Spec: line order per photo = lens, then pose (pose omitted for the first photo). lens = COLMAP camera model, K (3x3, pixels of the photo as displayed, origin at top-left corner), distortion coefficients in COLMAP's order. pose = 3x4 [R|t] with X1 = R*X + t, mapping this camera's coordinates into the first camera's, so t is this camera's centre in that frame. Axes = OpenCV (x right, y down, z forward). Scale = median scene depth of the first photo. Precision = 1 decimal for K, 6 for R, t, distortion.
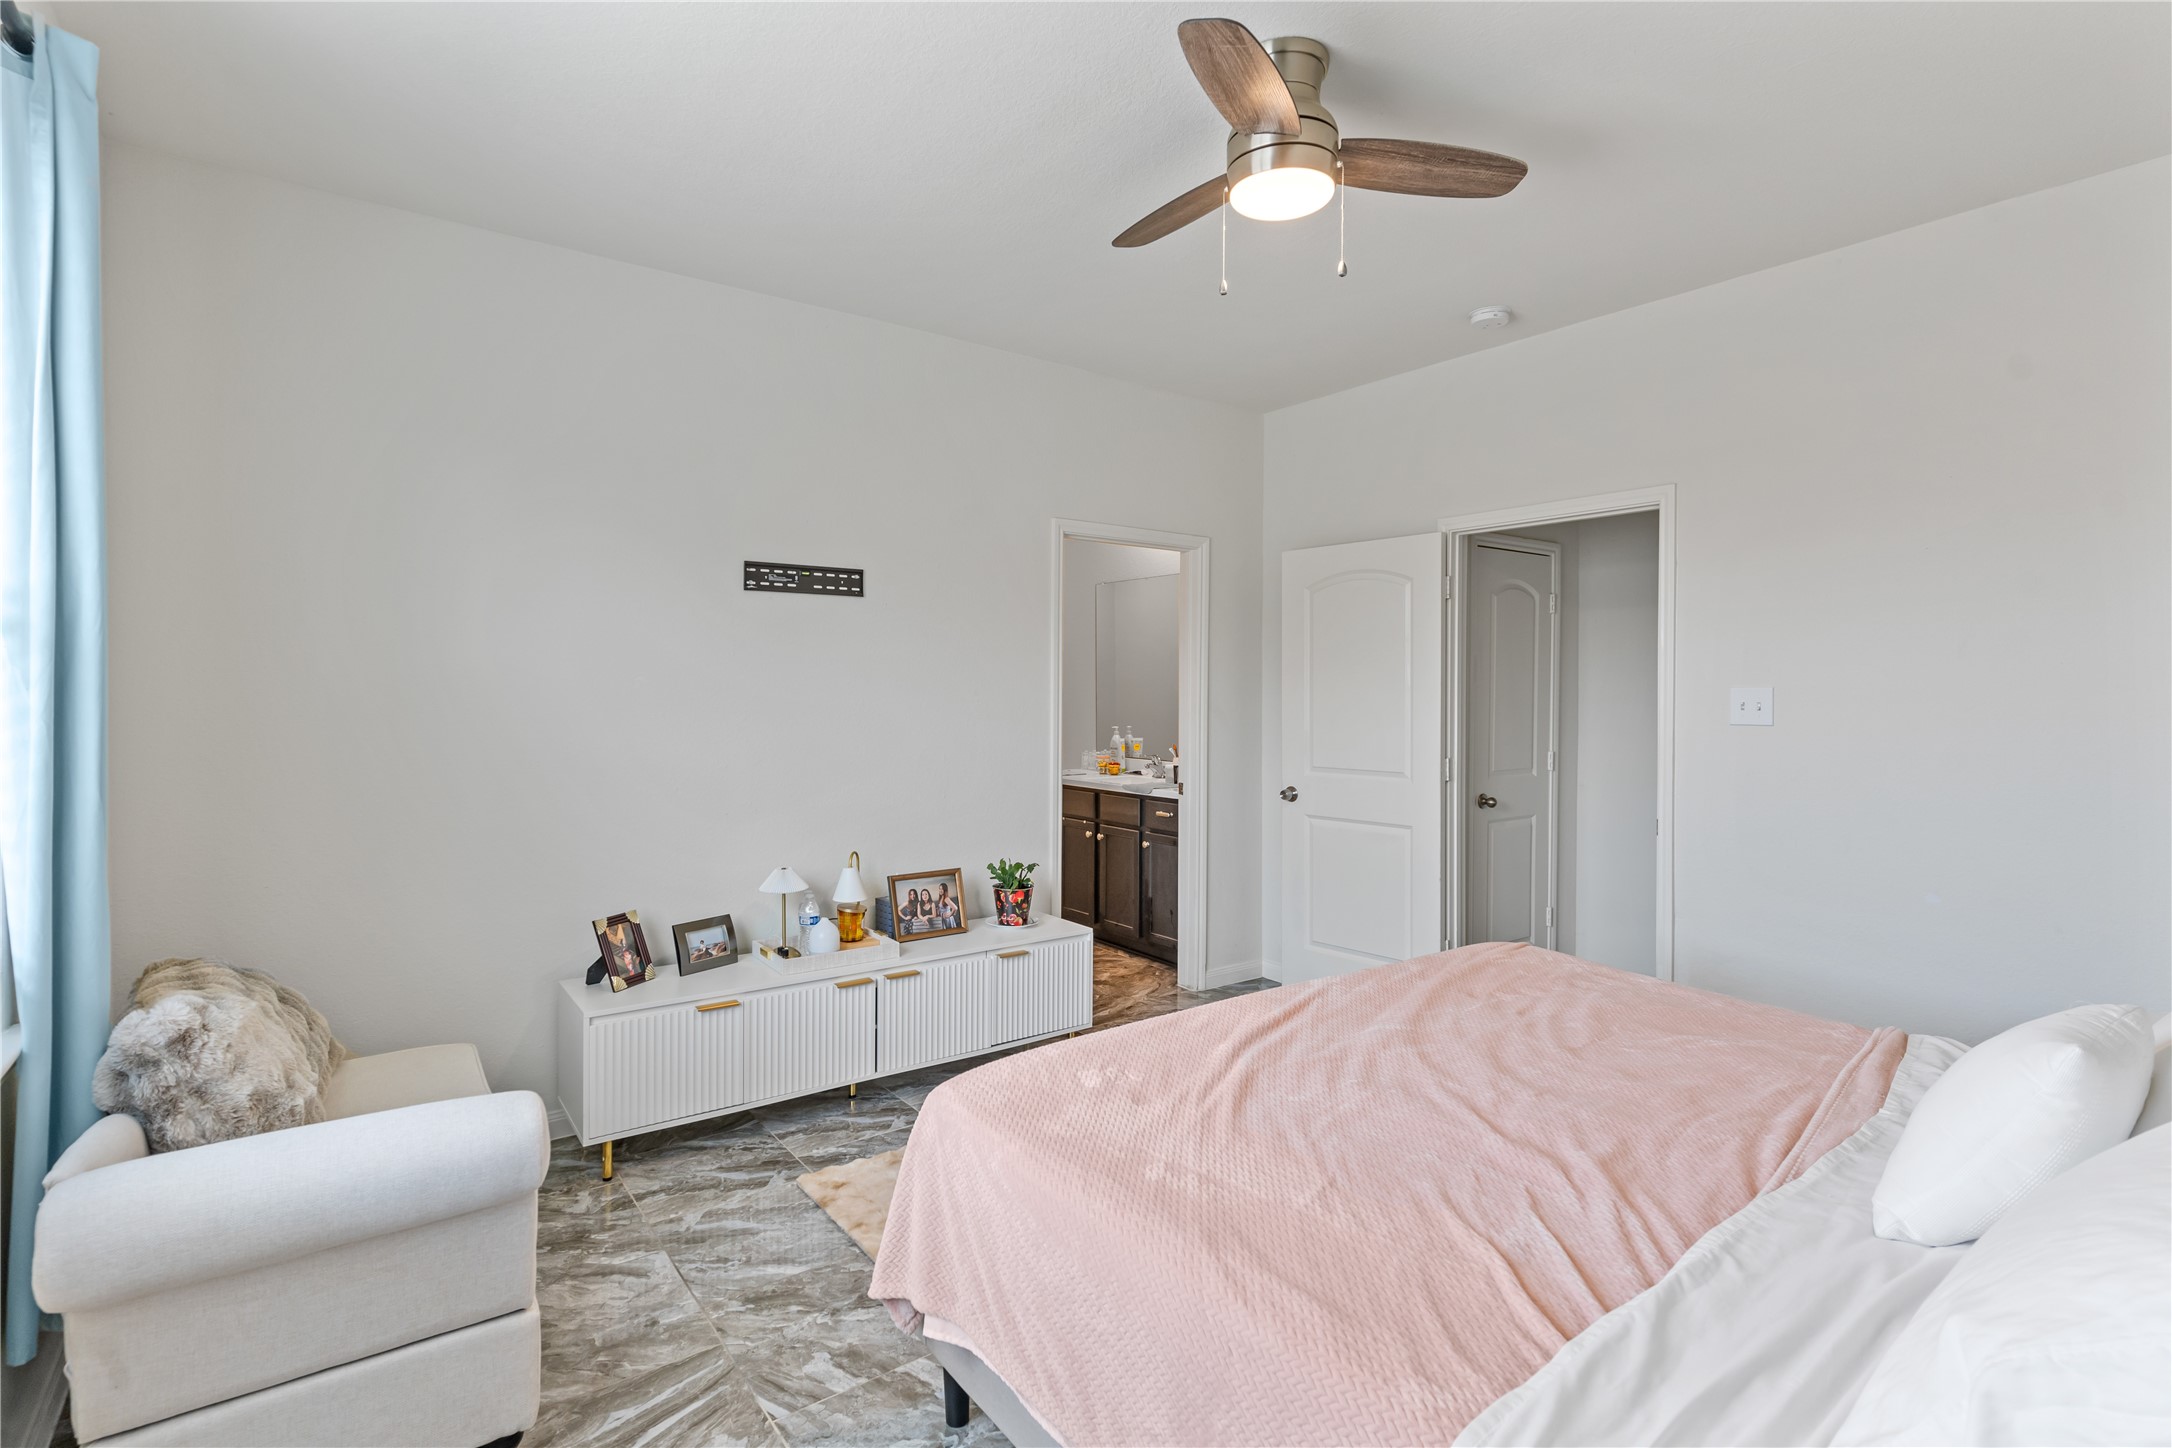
lens RADIAL K [[1029.3, 0, 1087.7], [0, 1029.3, 709.8], [0, 0, 1]] dist [-0.000348, 0.000072]
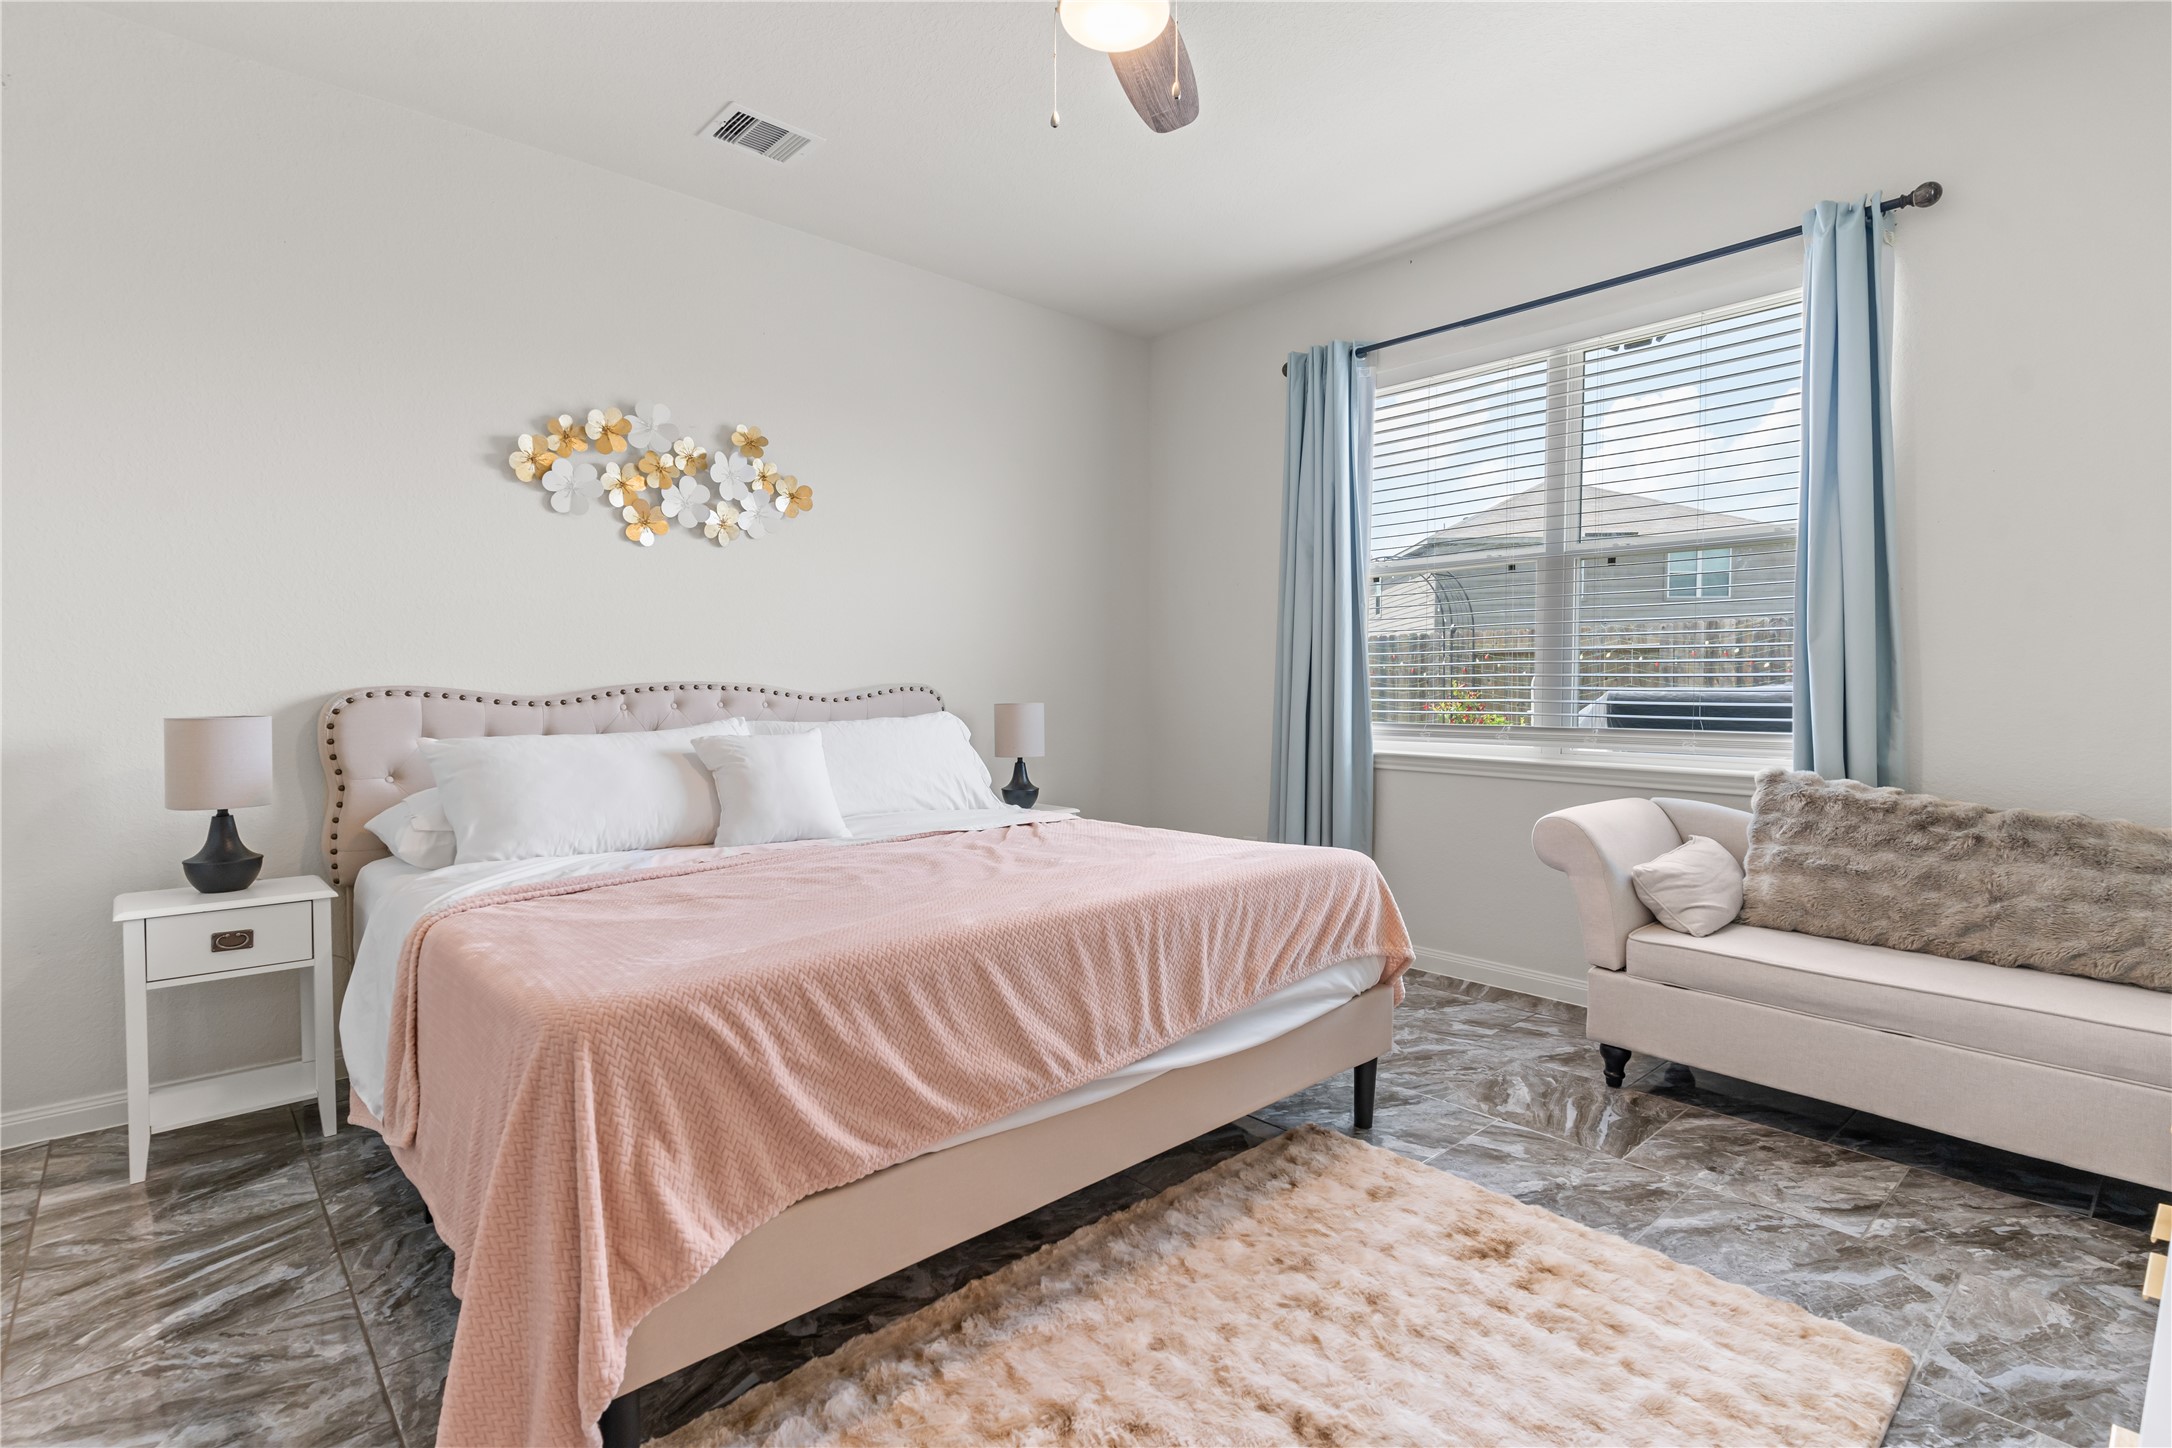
lens RADIAL K [[1029.3, 0, 1084.4], [0, 1029.3, 714.3], [0, 0, 1]] dist [-0.000348, 0.000072]
pose [[-0.996332, 0.002980, -0.085521, 0.276285], [-0.000790, 0.999030, 0.044020, 0.084102], [0.085569, 0.043927, -0.995363, 1.819418]]
